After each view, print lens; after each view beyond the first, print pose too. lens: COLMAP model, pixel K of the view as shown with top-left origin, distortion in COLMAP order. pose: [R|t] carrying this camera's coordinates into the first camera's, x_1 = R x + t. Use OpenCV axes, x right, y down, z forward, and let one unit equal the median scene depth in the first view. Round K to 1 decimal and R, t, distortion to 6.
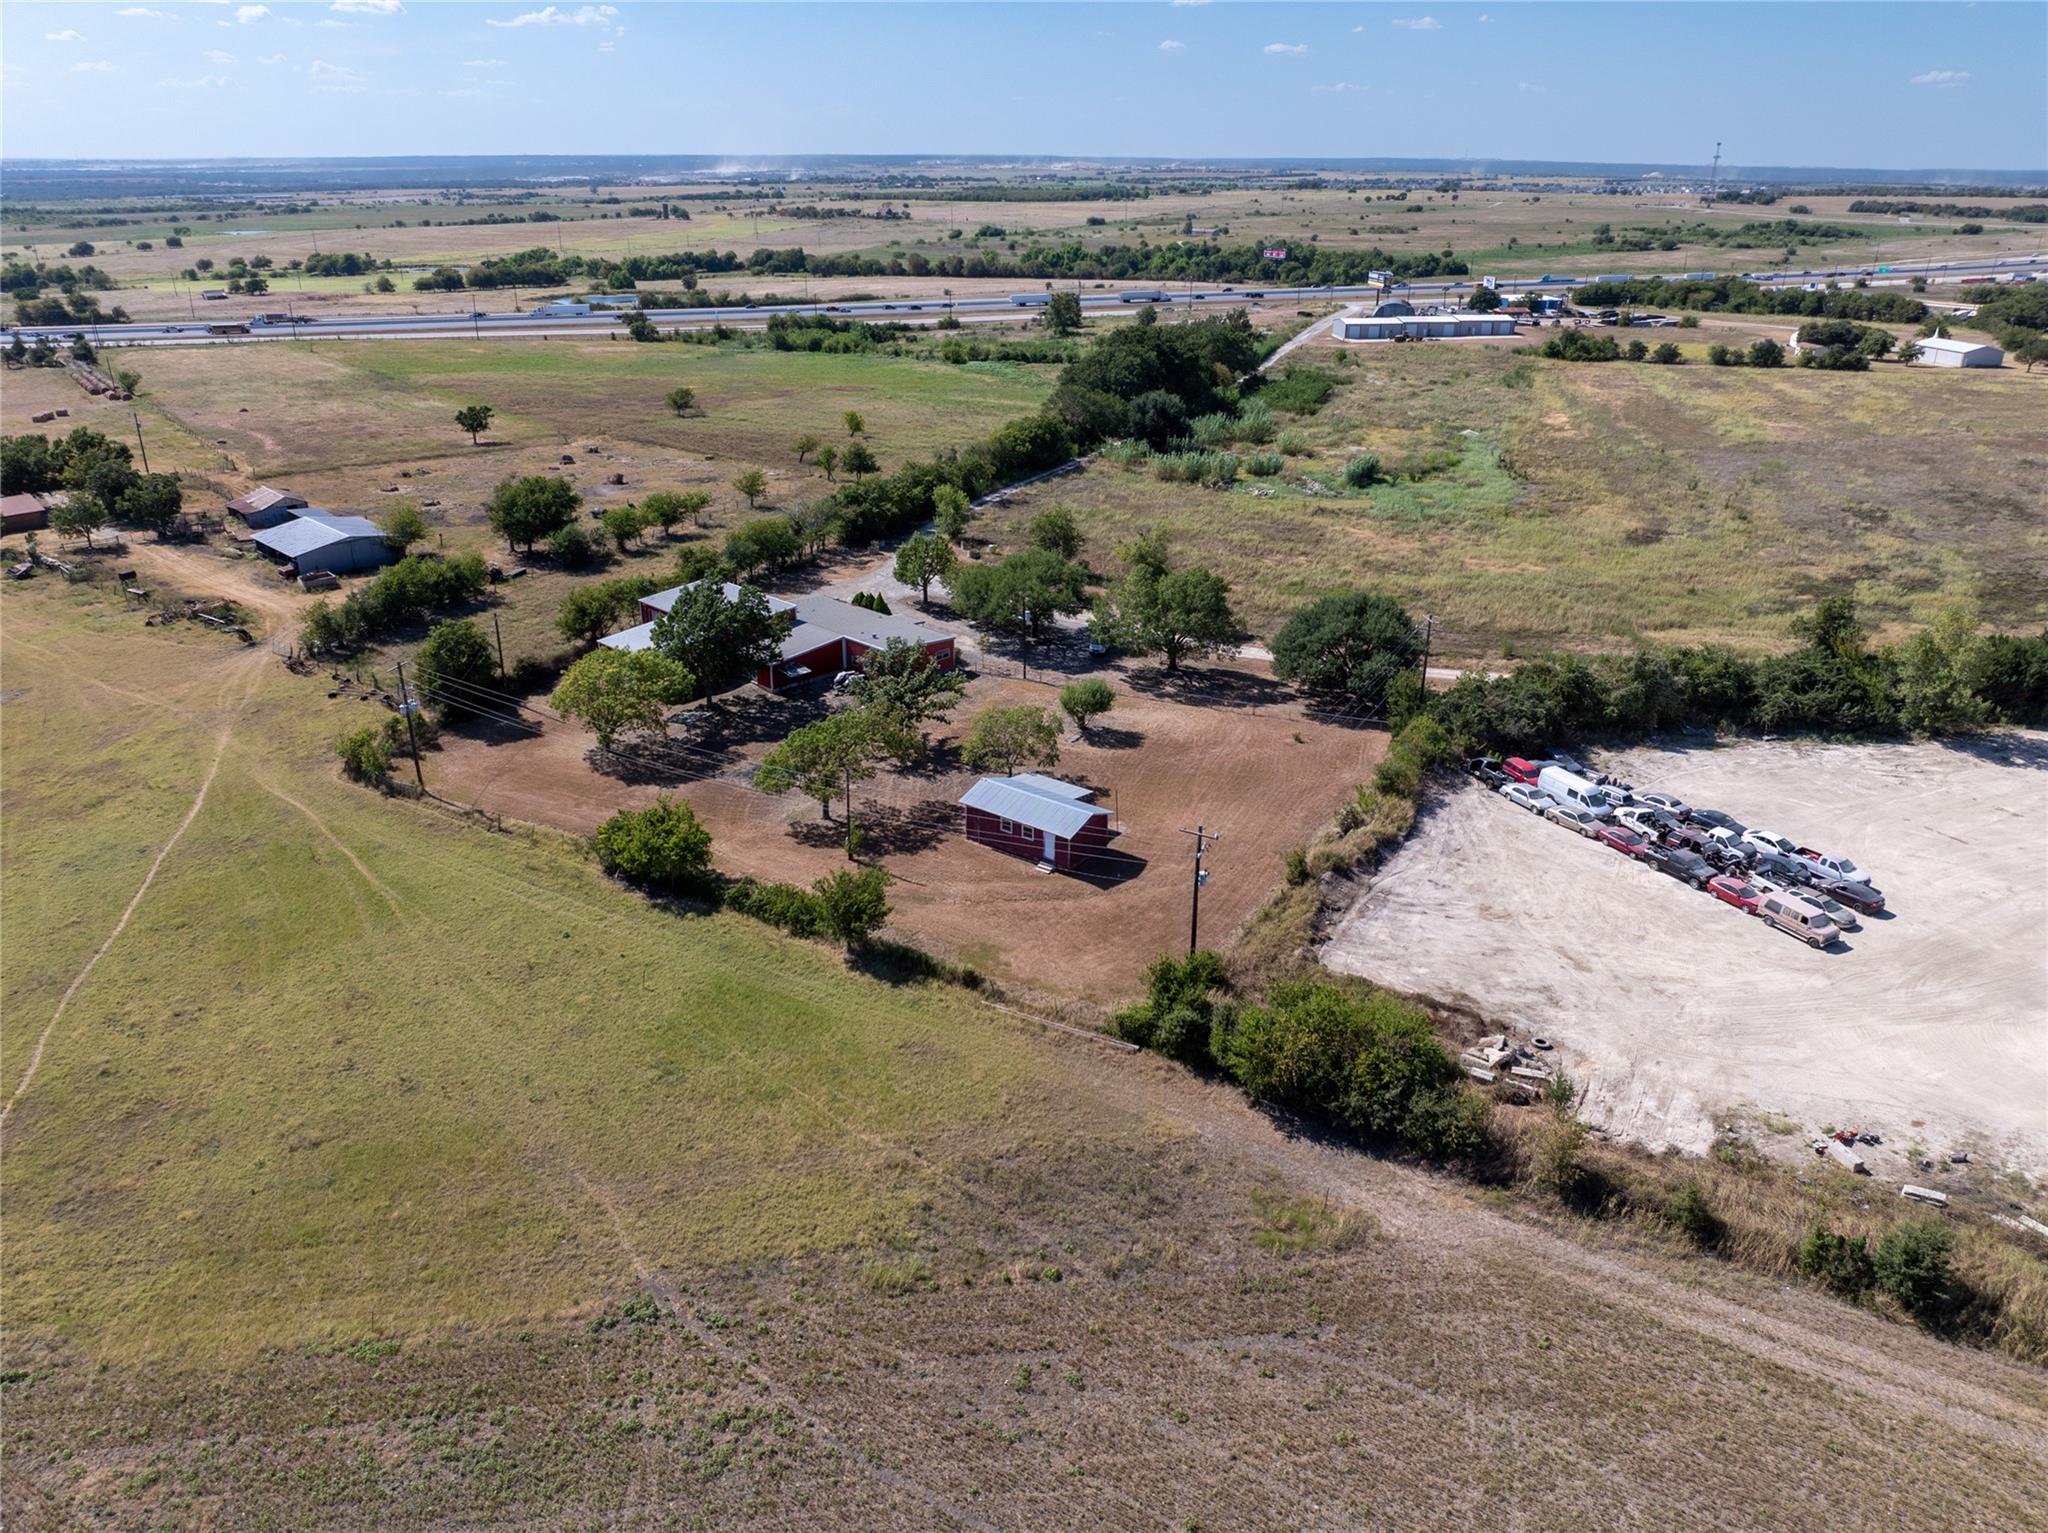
lens RADIAL K [[1445.6, 0, 1033.0], [0, 1445.6, 764.1], [0, 0, 1]] dist [-0.042615, 0.019932]
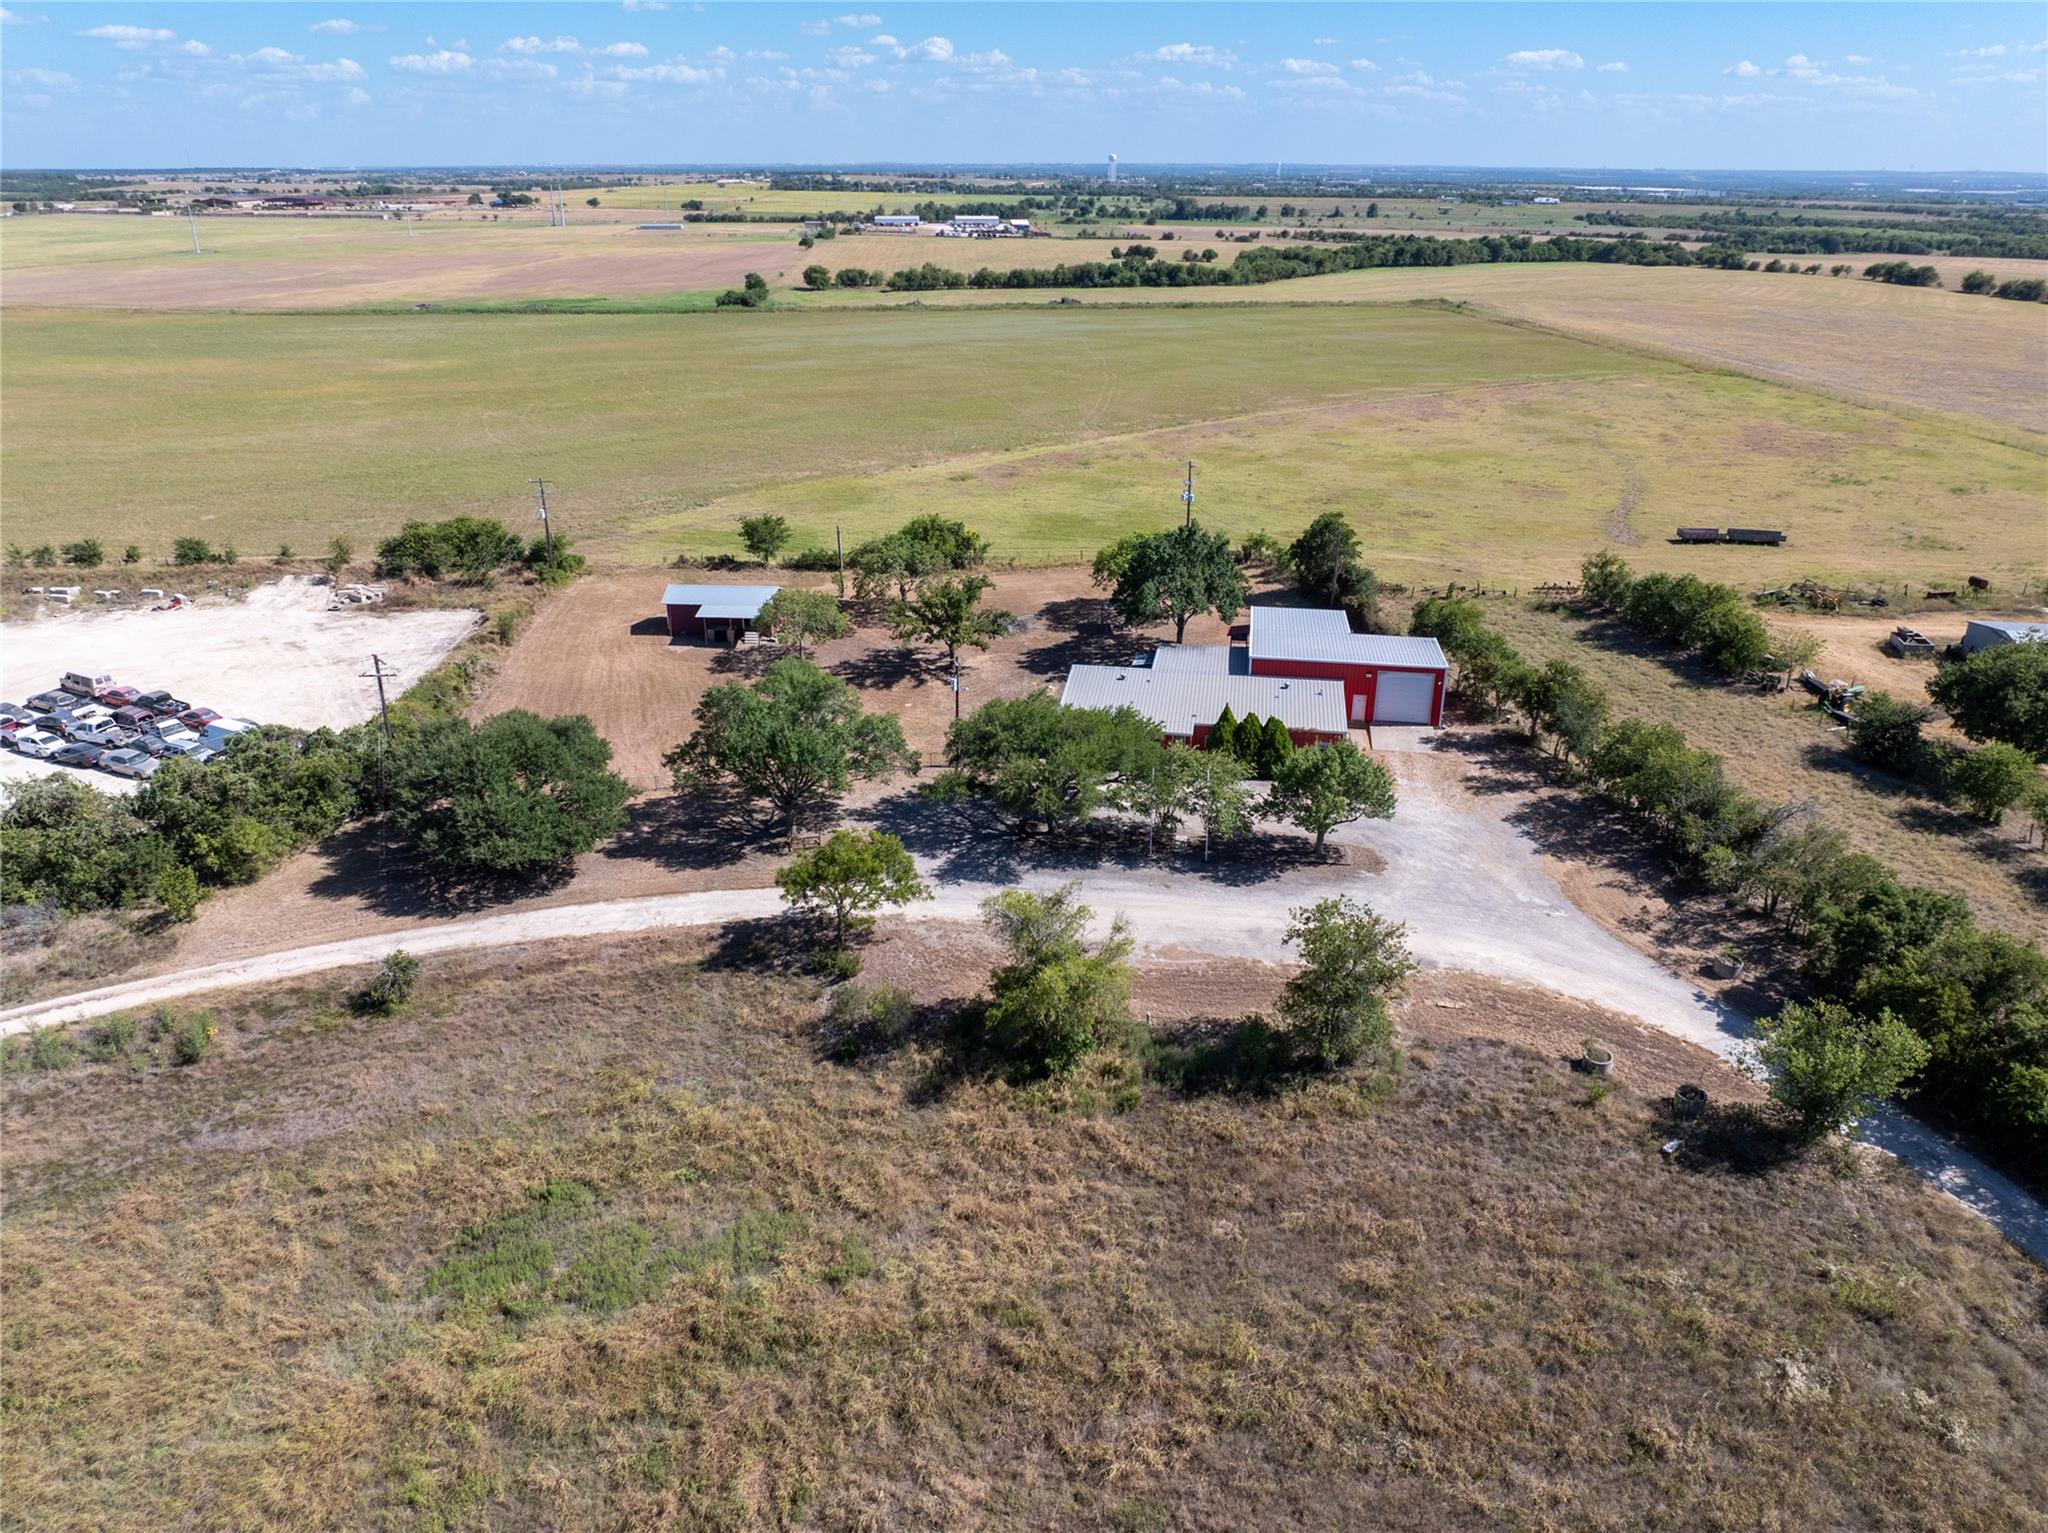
lens RADIAL K [[1433.4, 0, 1029.2], [0, 1433.4, 736.4], [0, 0, 1]] dist [-0.055734, 0.032700]
pose [[-0.816812, 0.213102, -0.536102, 0.136807], [-0.231821, 0.729705, 0.643265, -0.213602], [0.528277, 0.649707, -0.546630, 0.546093]]
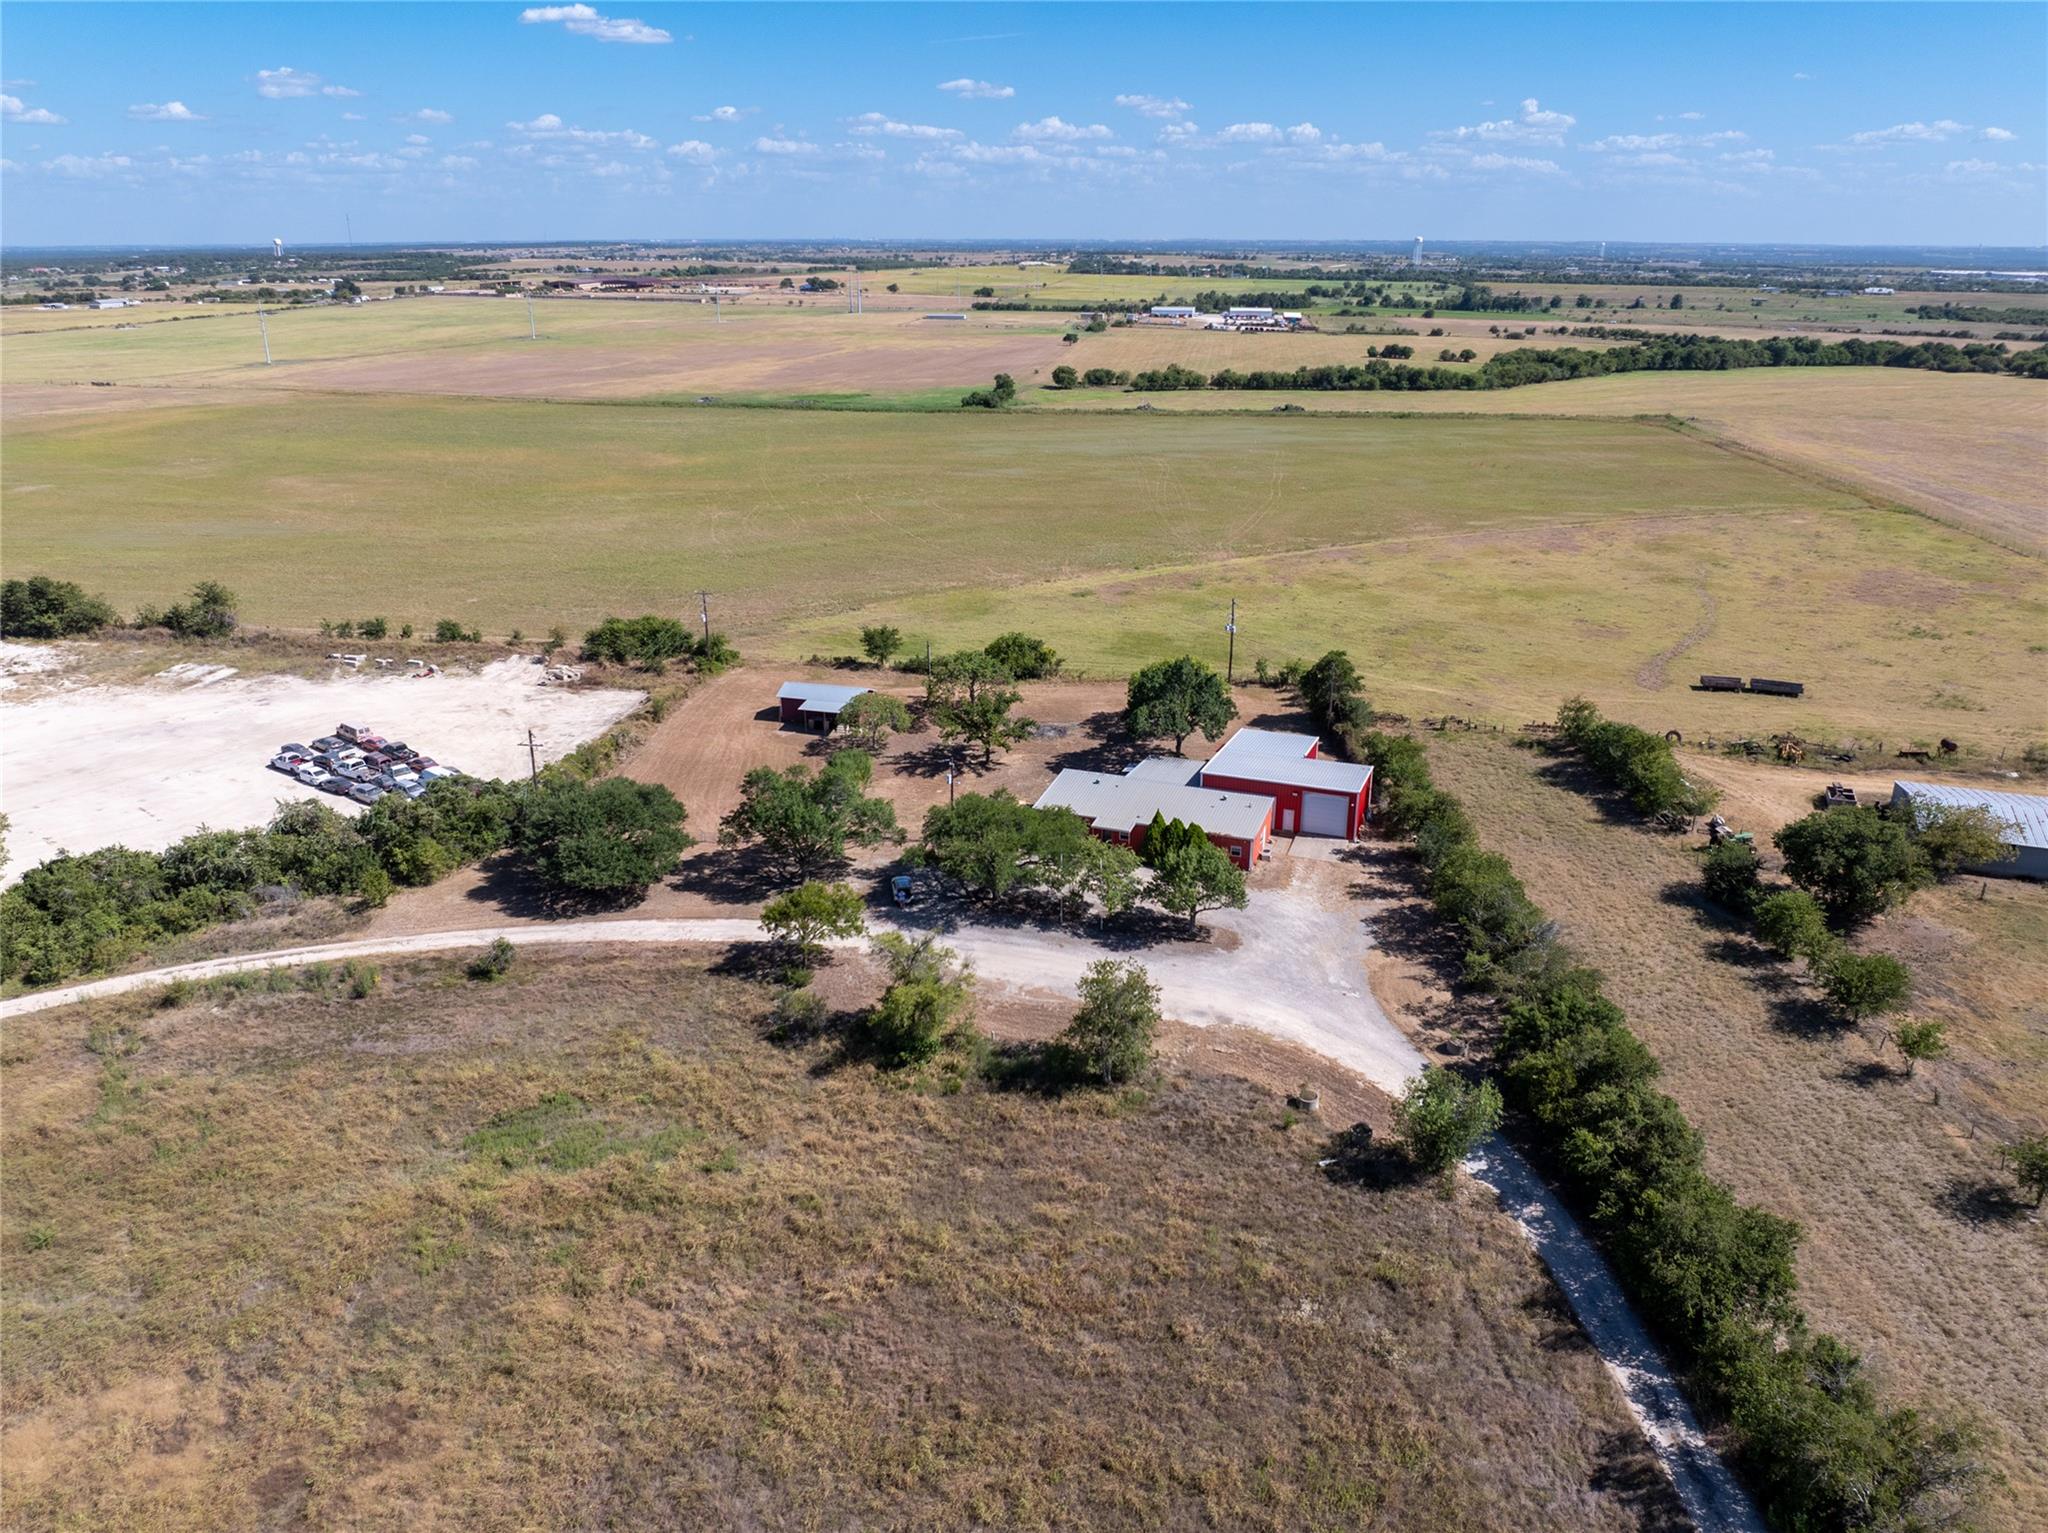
lens RADIAL K [[1445.6, 0, 1033.0], [0, 1445.6, 764.1], [0, 0, 1]] dist [-0.042615, 0.019932]
pose [[-0.915727, 0.136877, -0.377769, 0.114866], [-0.160531, 0.737256, 0.656265, -0.282445], [0.368340, 0.661603, -0.653152, 0.621455]]
